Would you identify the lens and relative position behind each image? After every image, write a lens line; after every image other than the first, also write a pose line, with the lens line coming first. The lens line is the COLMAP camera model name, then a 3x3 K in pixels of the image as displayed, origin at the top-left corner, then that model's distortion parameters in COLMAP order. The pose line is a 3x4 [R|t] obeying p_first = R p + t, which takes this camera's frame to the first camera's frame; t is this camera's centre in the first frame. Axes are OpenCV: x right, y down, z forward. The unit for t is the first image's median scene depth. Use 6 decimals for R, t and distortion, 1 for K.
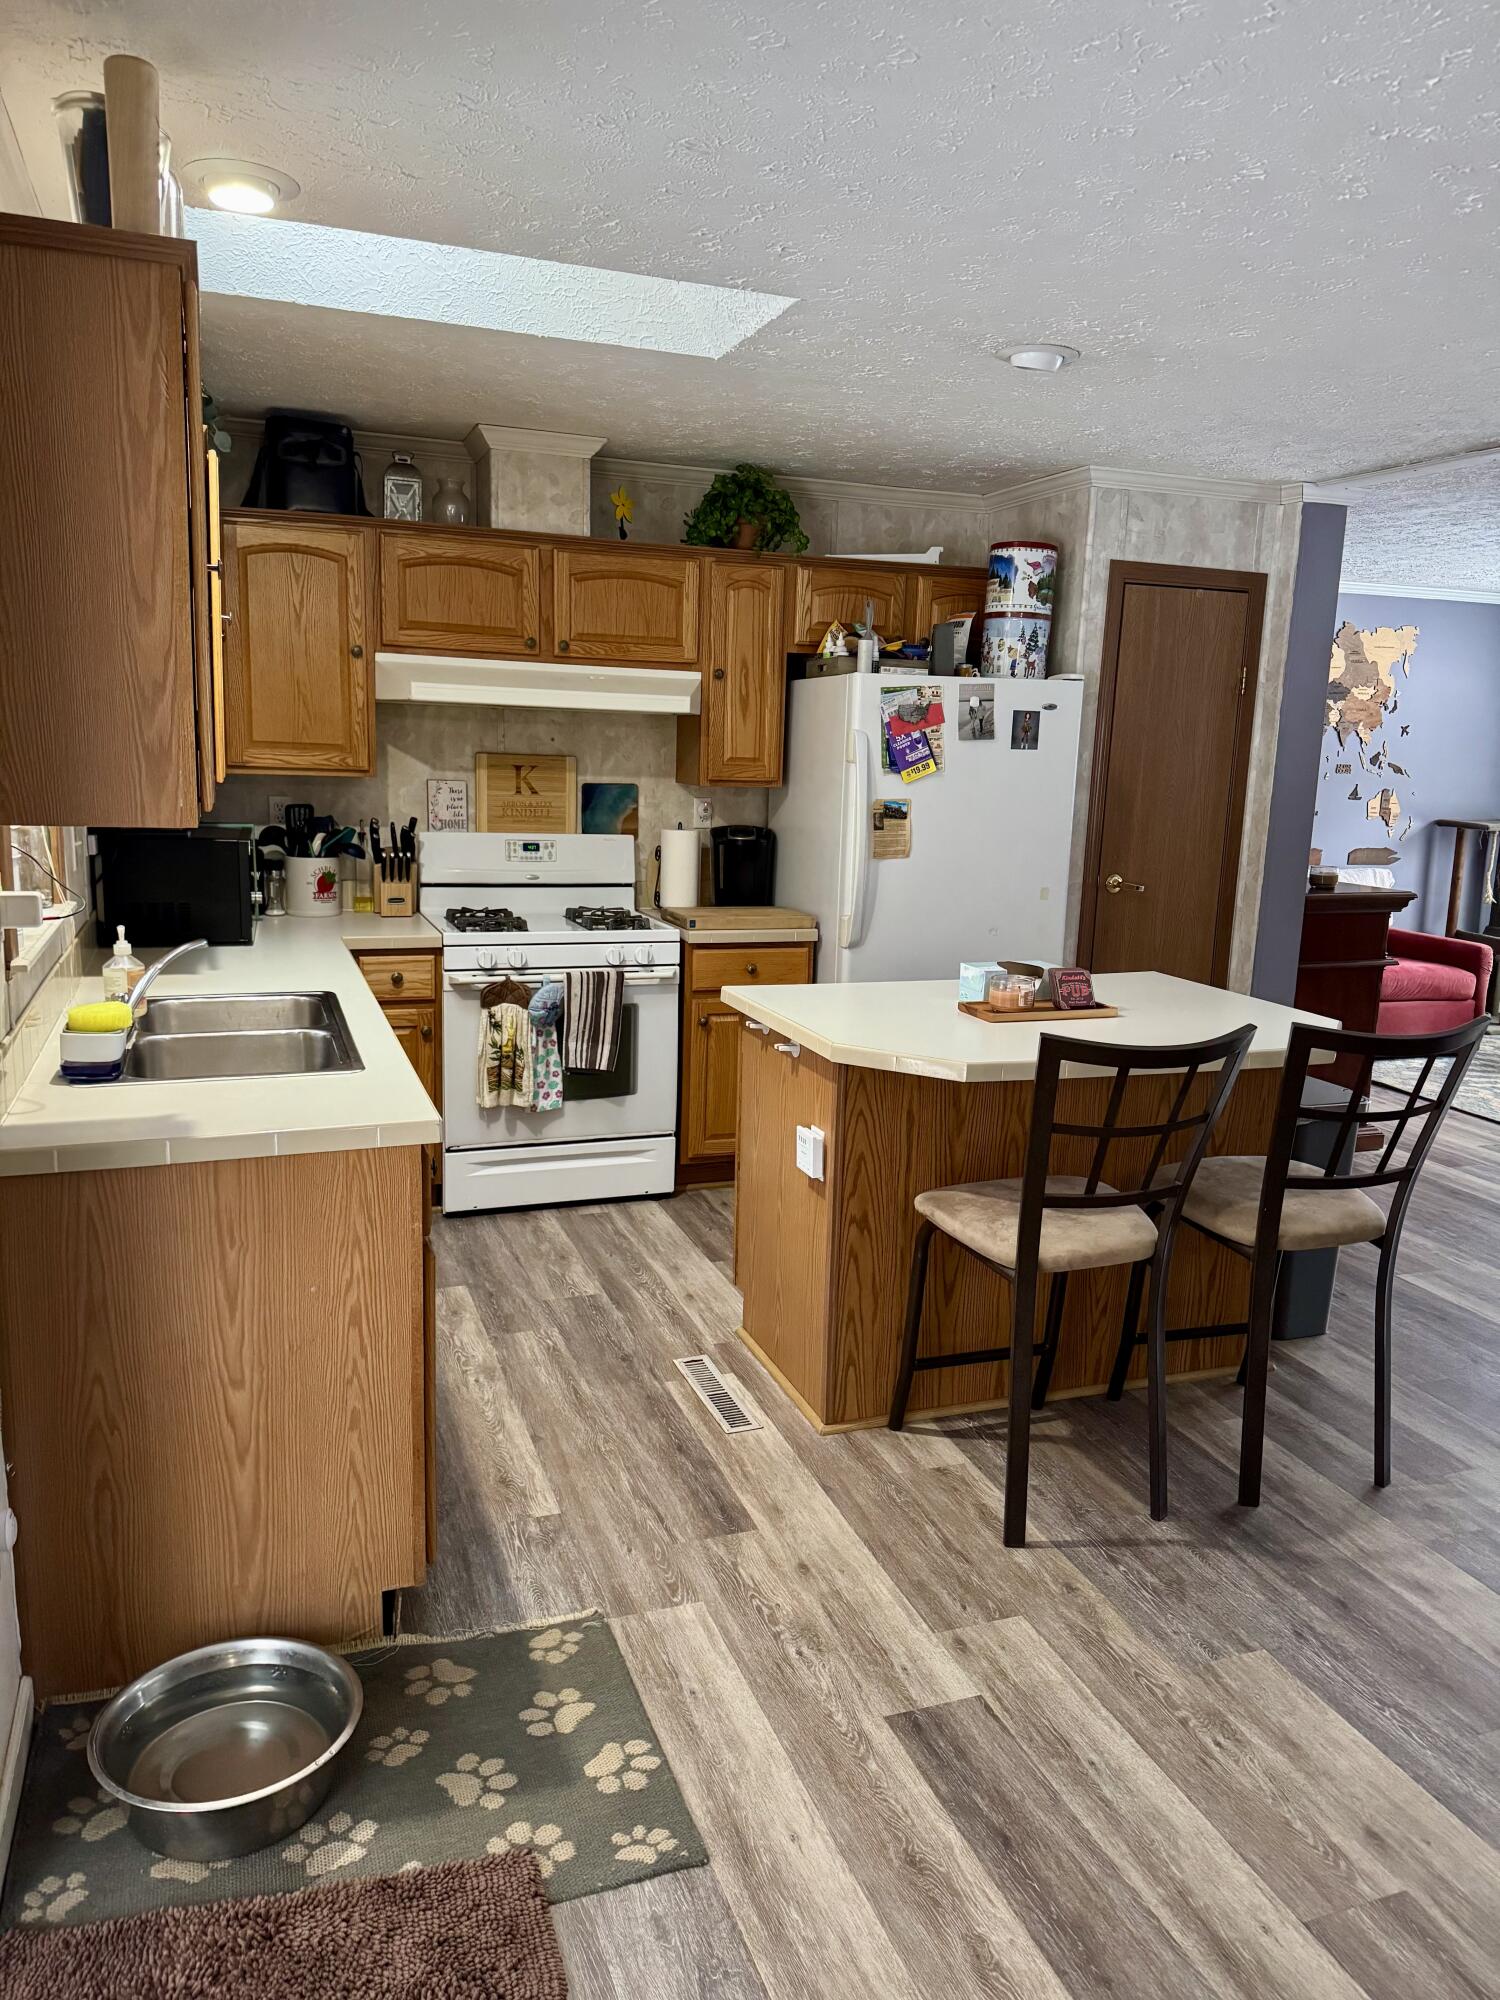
lens RADIAL K [[1406.3, 0, 754.5], [0, 1406.3, 1008.3], [0, 0, 1]] dist [0.093029, -0.126175]
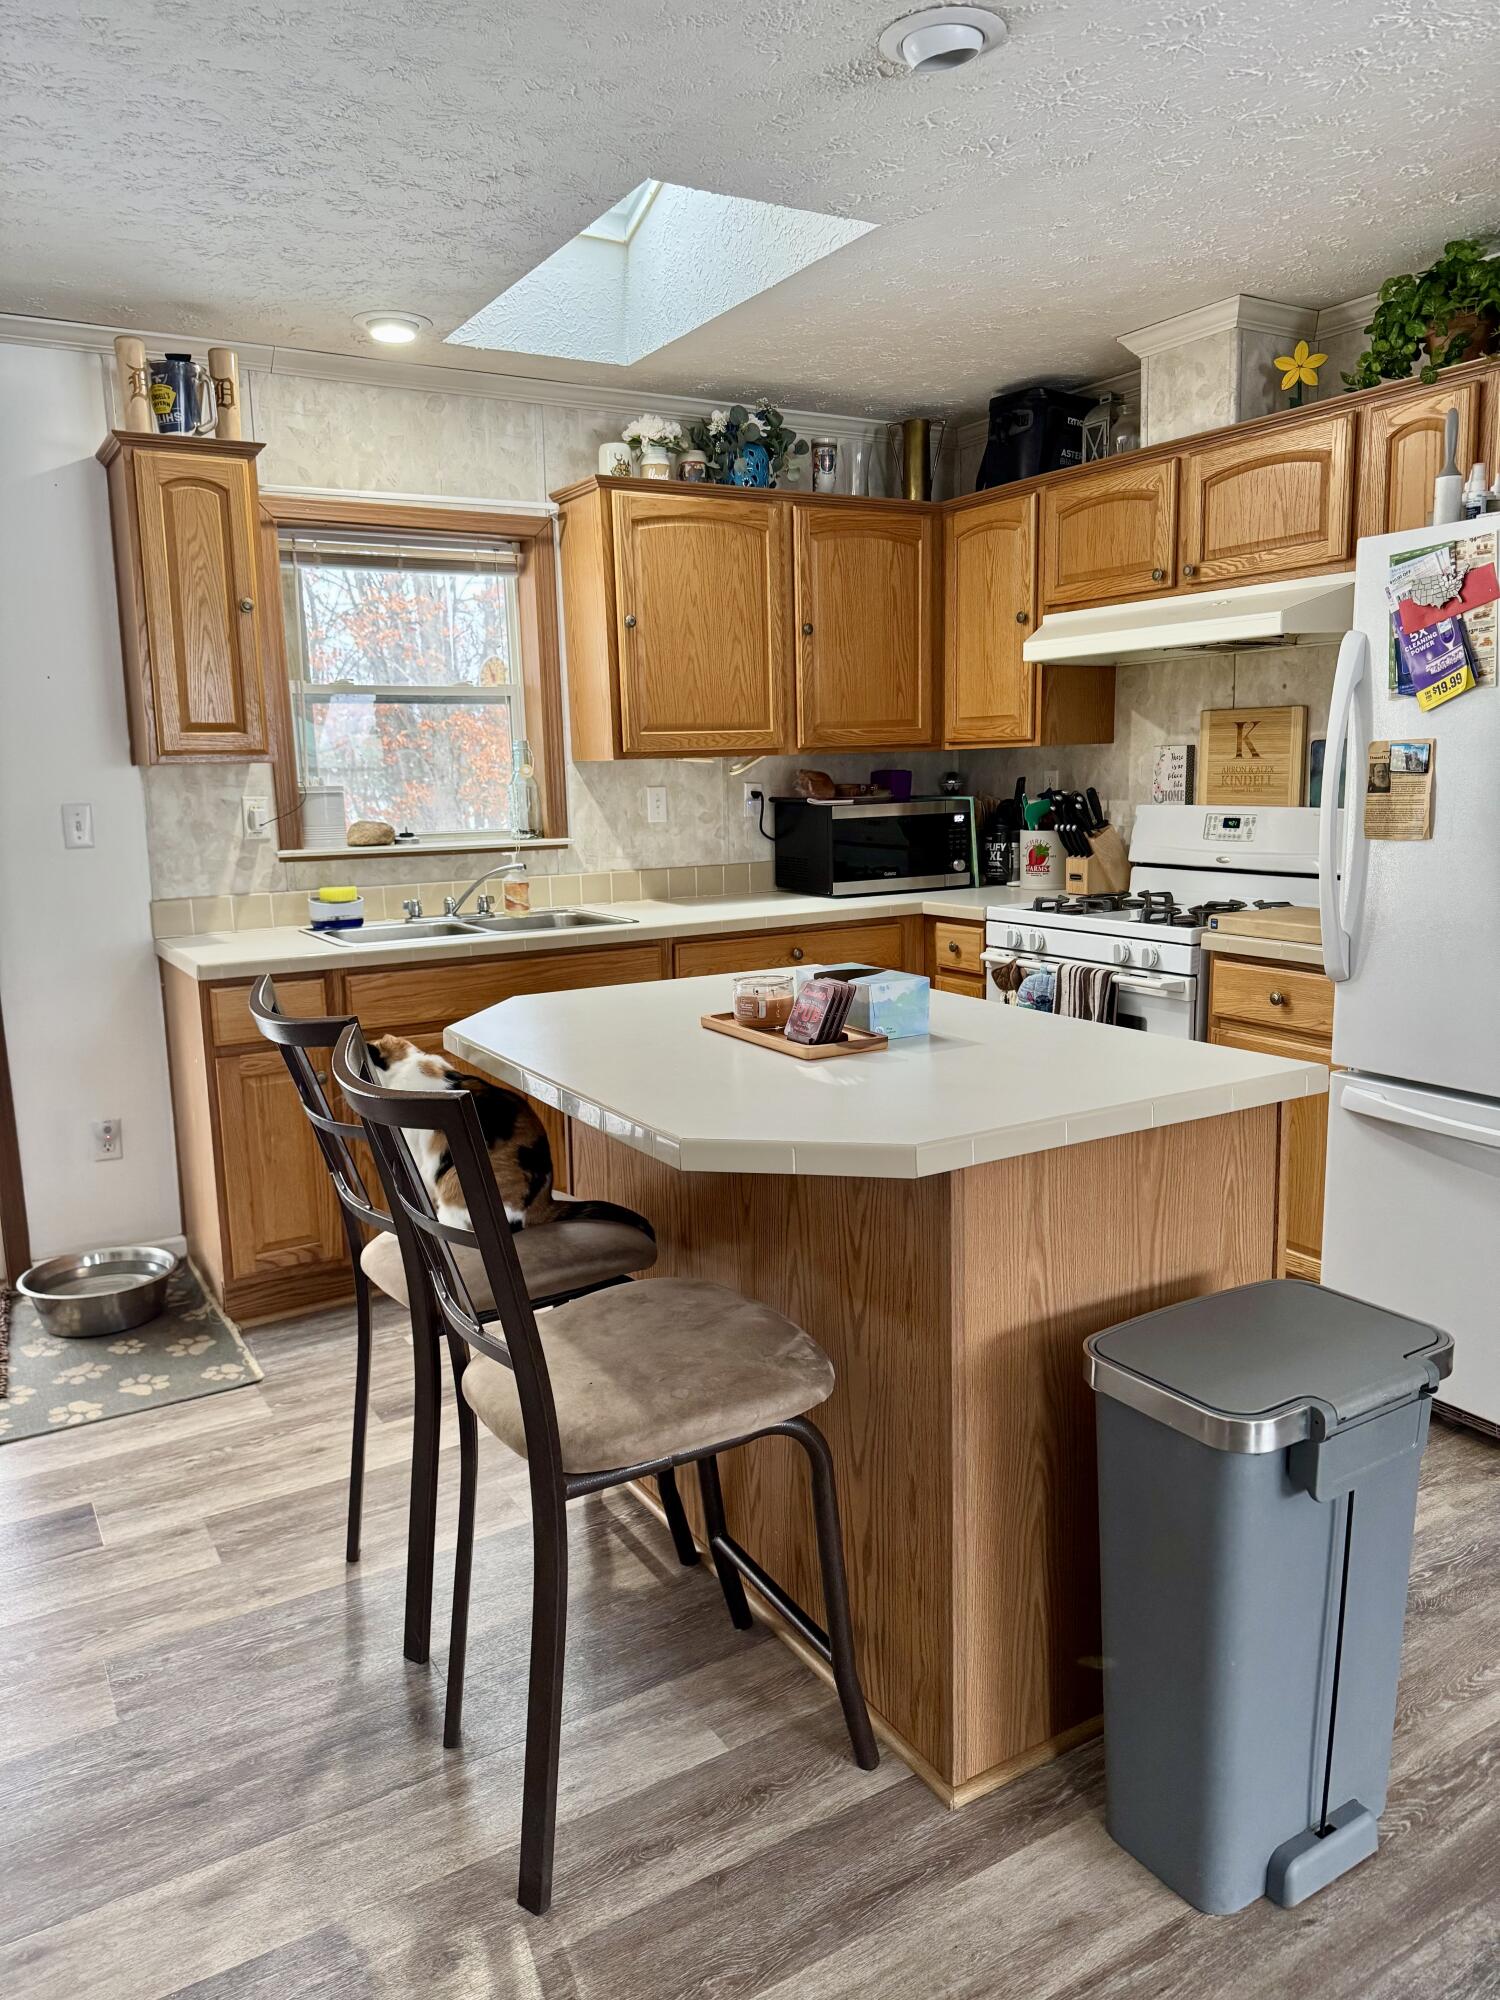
lens RADIAL K [[1406.3, 0, 728.7], [0, 1406.3, 994.0], [0, 0, 1]] dist [0.093029, -0.126175]
pose [[0.165428, 0.126569, -0.978066, 0.648221], [-0.146679, 0.983858, 0.102509, -0.062854], [0.975253, 0.126504, 0.181323, 0.623294]]
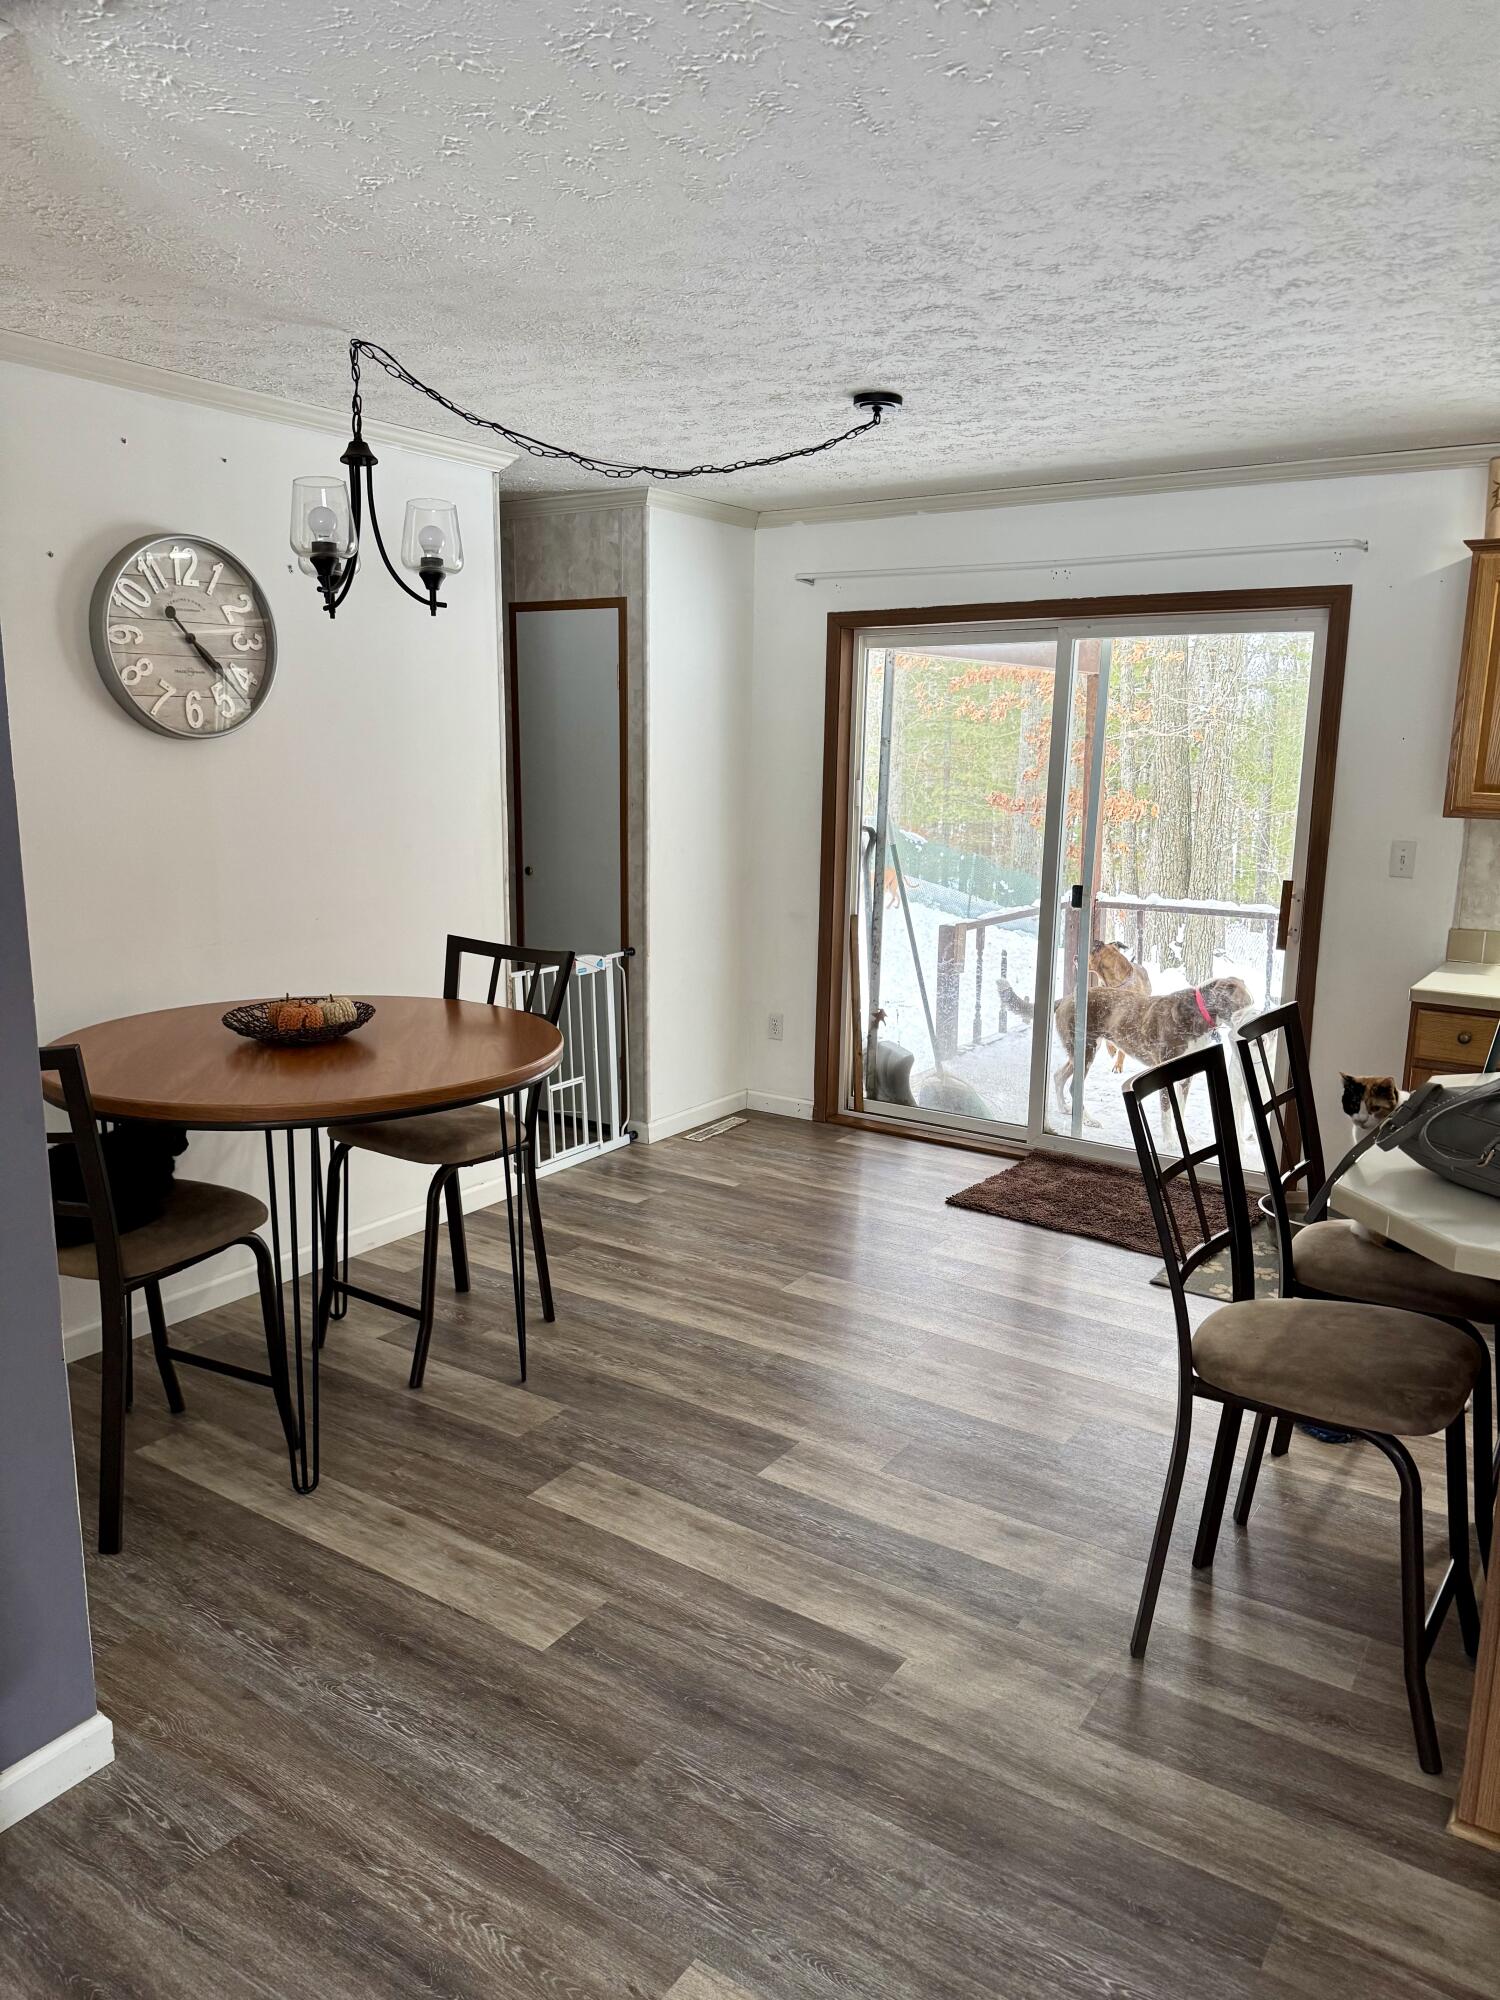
lens RADIAL K [[1406.3, 0, 757.5], [0, 1406.3, 1011.7], [0, 0, 1]] dist [0.093029, -0.126175]
pose [[-0.823399, 0.067271, -0.563461, 0.717296], [-0.138522, 0.939082, 0.314541, -0.167733], [0.550296, 0.337045, -0.763921, 0.936060]]
